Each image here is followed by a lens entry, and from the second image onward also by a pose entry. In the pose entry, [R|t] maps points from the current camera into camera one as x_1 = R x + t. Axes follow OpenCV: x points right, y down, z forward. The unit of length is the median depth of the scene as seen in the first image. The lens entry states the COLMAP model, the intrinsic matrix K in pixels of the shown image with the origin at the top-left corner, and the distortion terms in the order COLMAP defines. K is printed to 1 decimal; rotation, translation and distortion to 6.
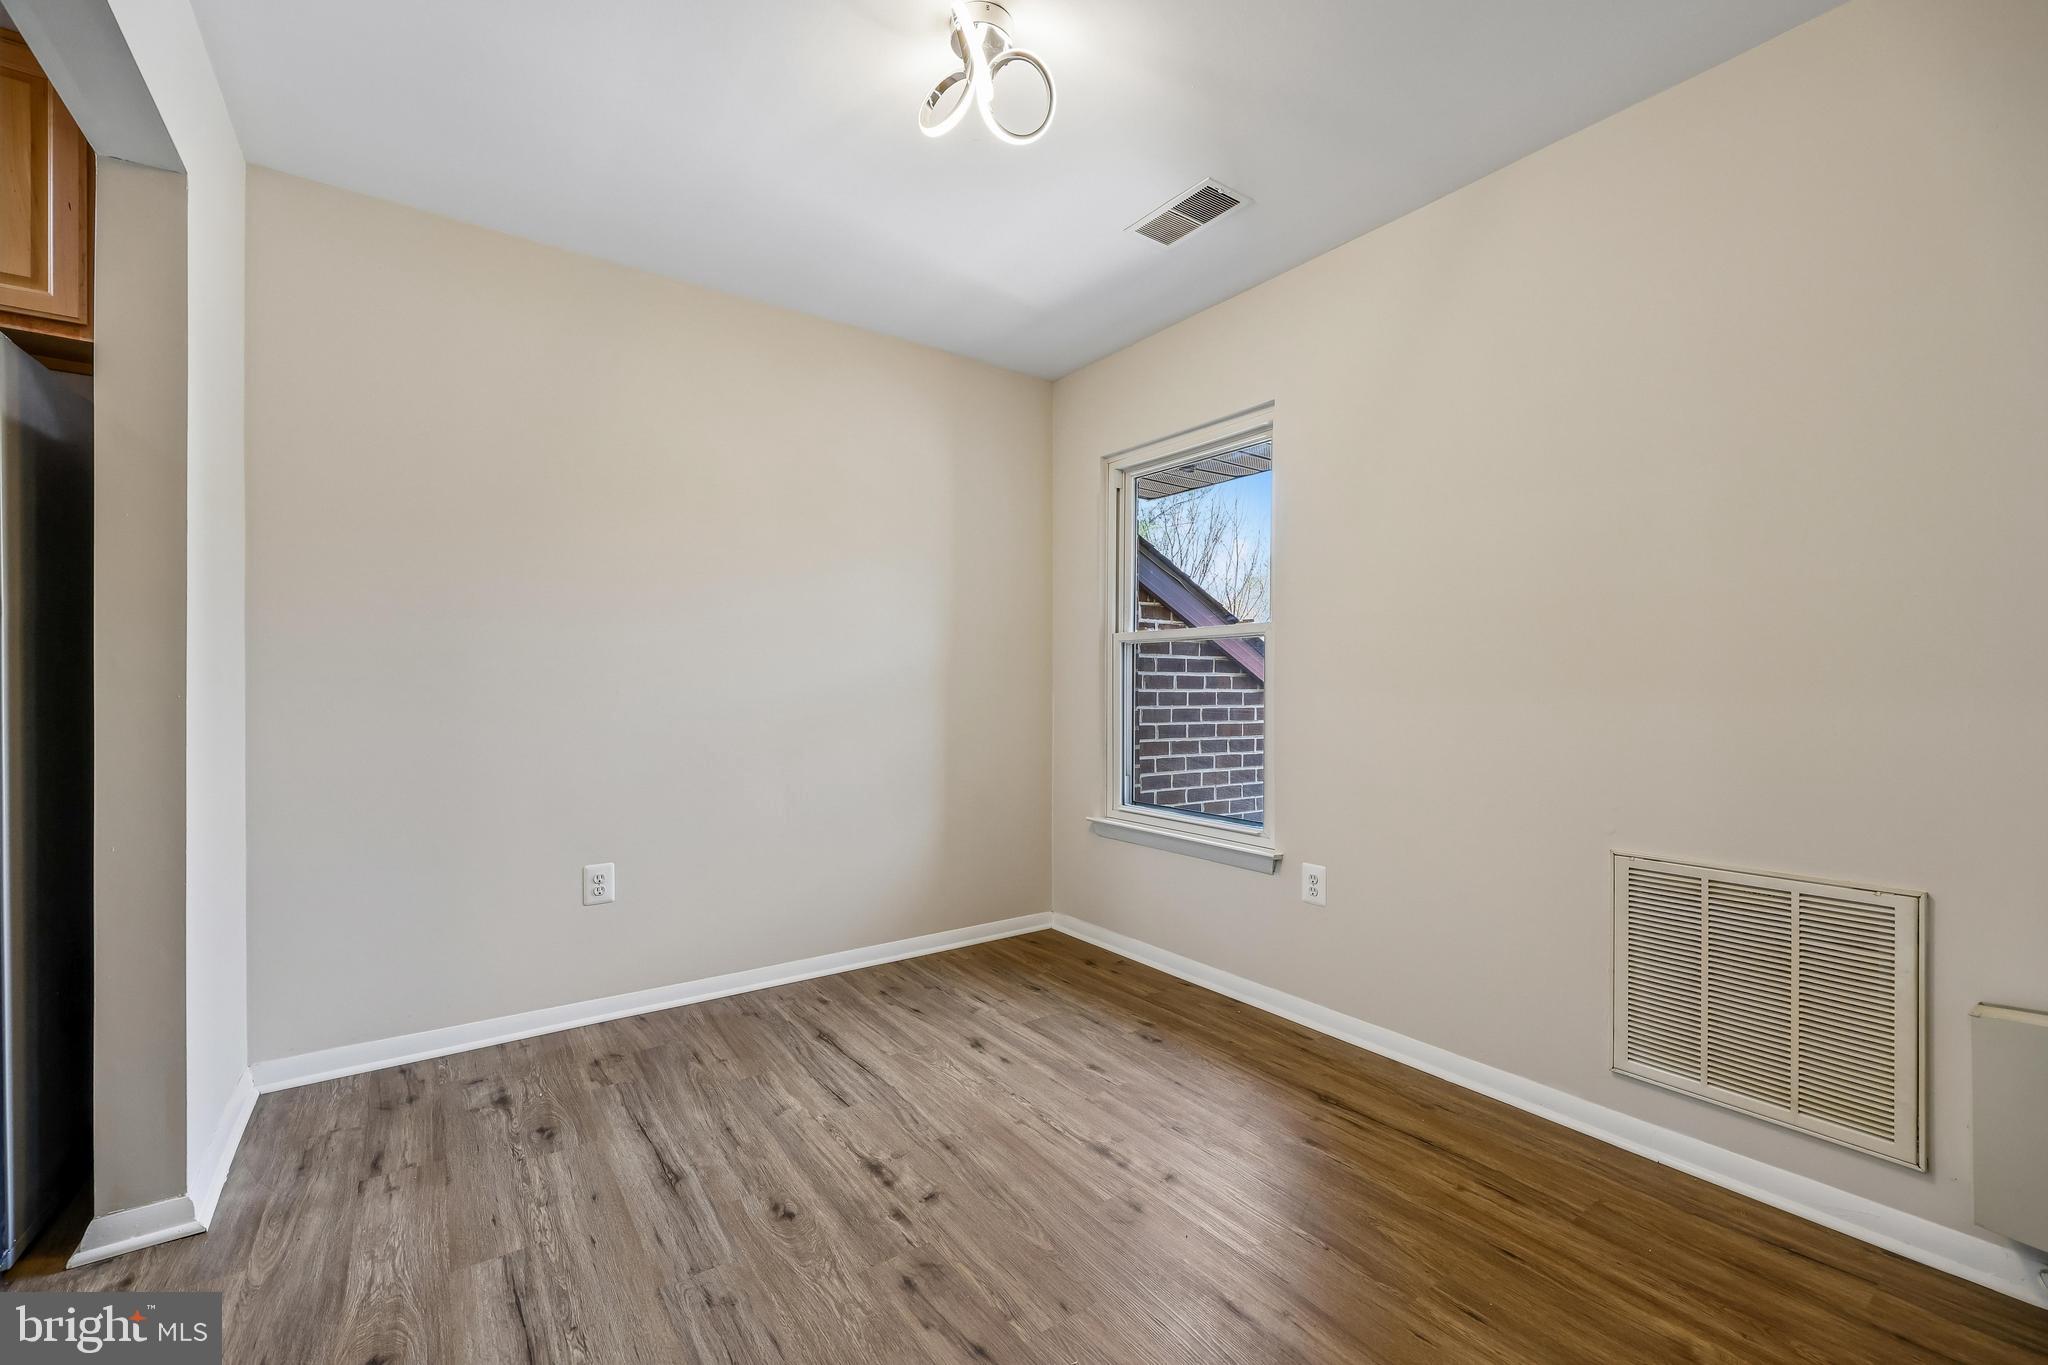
lens RADIAL K [[855.0, 0, 1041.6], [0, 855.0, 699.1], [0, 0, 1]] dist [0.004122, 0.000984]
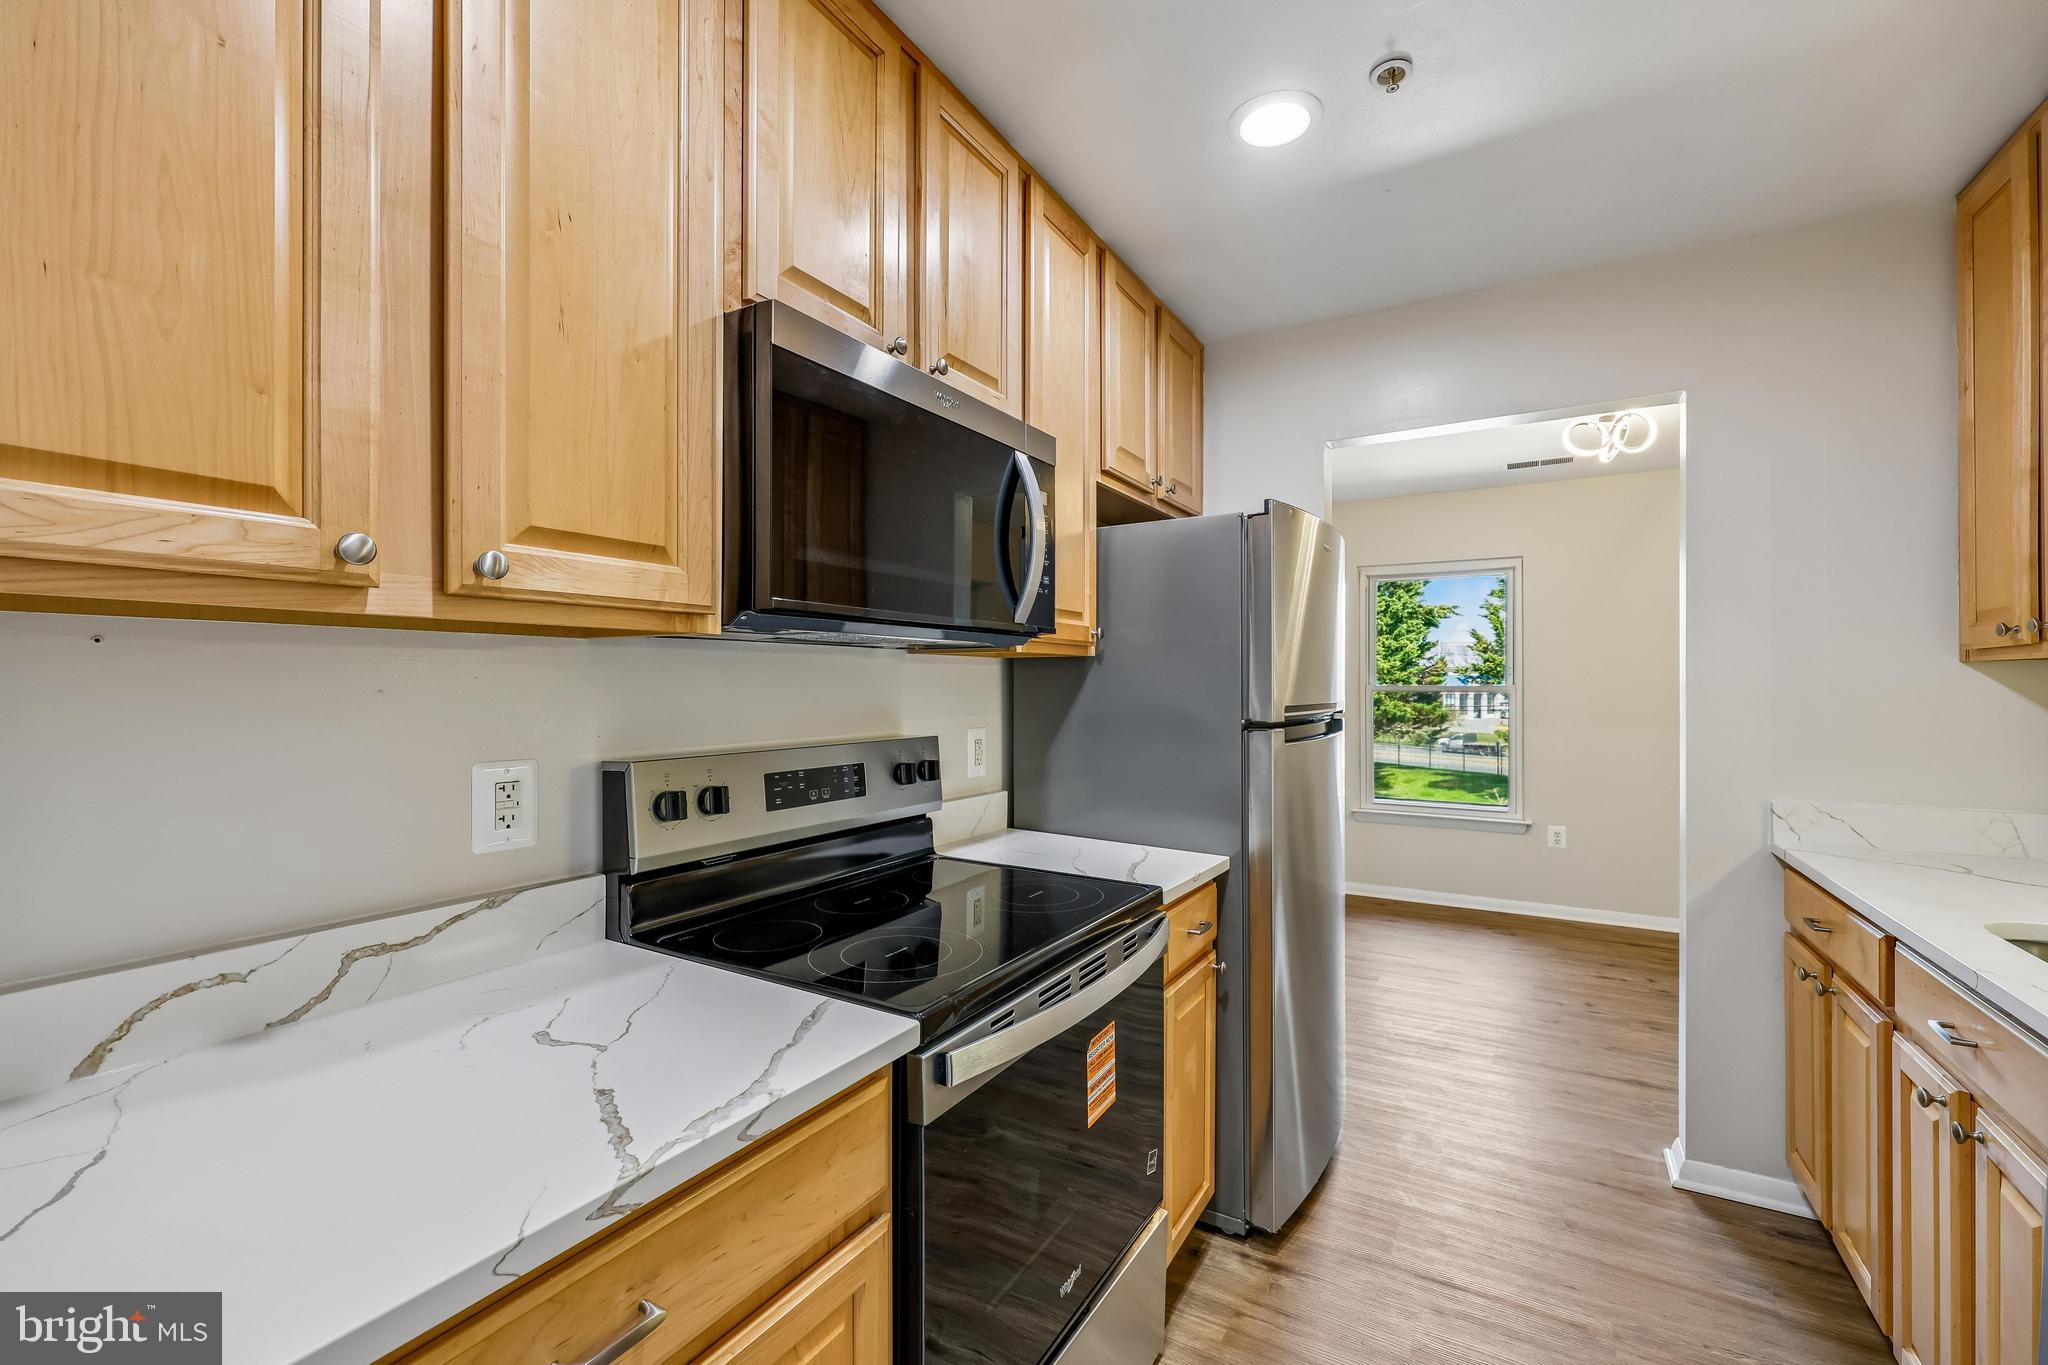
lens RADIAL K [[855.0, 0, 1039.3], [0, 855.0, 682.5], [0, 0, 1]] dist [0.004122, 0.000984]
pose [[0.911781, -0.000978, 0.410675, -1.399112], [0.006513, 0.999906, -0.012080, -0.089994], [-0.410625, 0.013689, 0.911702, -0.181923]]
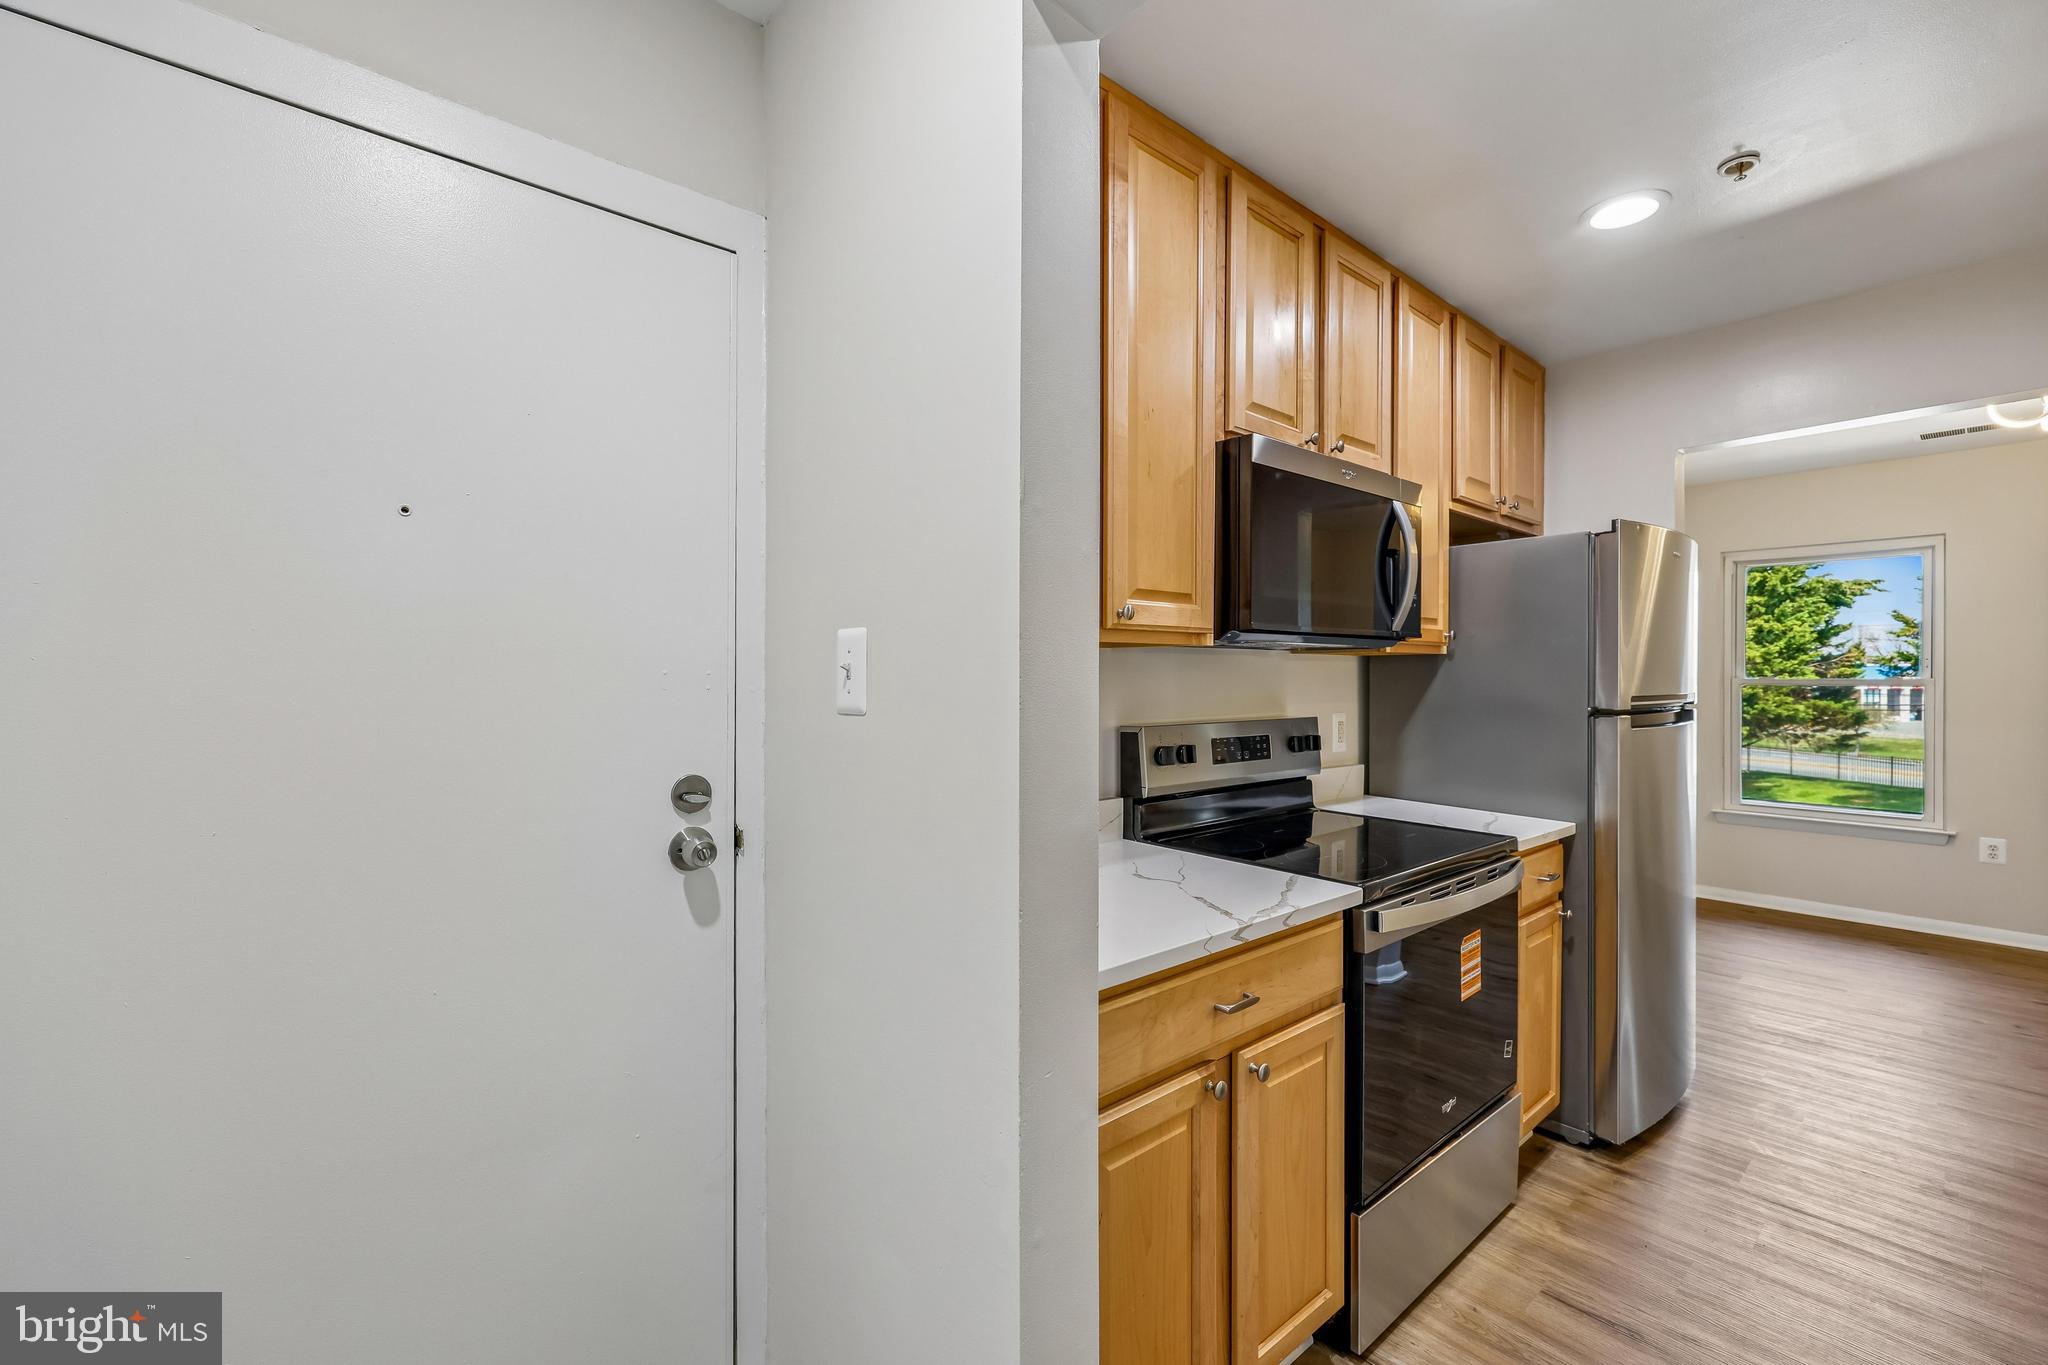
lens RADIAL K [[855.0, 0, 1039.1], [0, 855.0, 681.7], [0, 0, 1]] dist [0.004122, 0.000984]
pose [[0.995122, -0.001866, 0.098636, -1.581062], [0.002482, 0.999978, -0.006119, -0.087781], [-0.098622, 0.006334, 0.995105, -0.395951]]
